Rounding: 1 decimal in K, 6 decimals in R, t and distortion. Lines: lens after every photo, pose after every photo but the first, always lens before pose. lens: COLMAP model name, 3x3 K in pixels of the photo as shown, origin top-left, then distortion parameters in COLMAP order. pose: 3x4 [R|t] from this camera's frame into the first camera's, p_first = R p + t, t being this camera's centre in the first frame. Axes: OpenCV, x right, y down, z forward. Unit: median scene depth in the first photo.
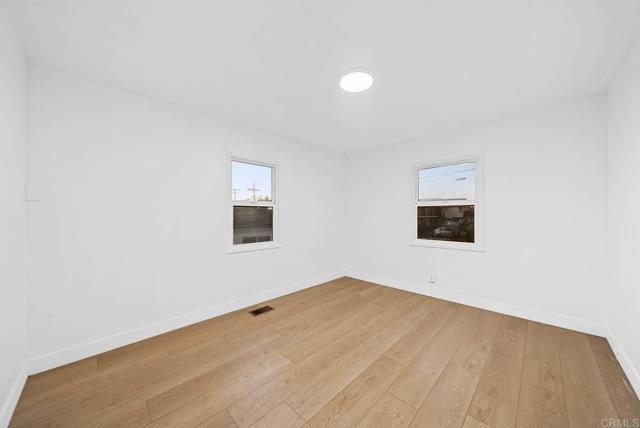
lens RADIAL K [[222.6, 0, 323.0], [0, 222.6, 213.2], [0, 0, 1]] dist [-0.001426, 0.000588]
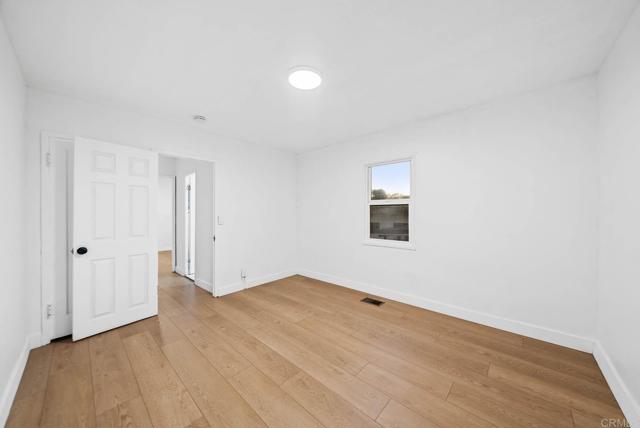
lens RADIAL K [[222.6, 0, 322.8], [0, 222.6, 214.0], [0, 0, 1]] dist [-0.001426, 0.000588]
pose [[0.040231, 0.007606, -0.999161, 0.925580], [0.012348, 0.999891, 0.008108, 0.000319], [0.999114, -0.012664, 0.040133, 0.841298]]
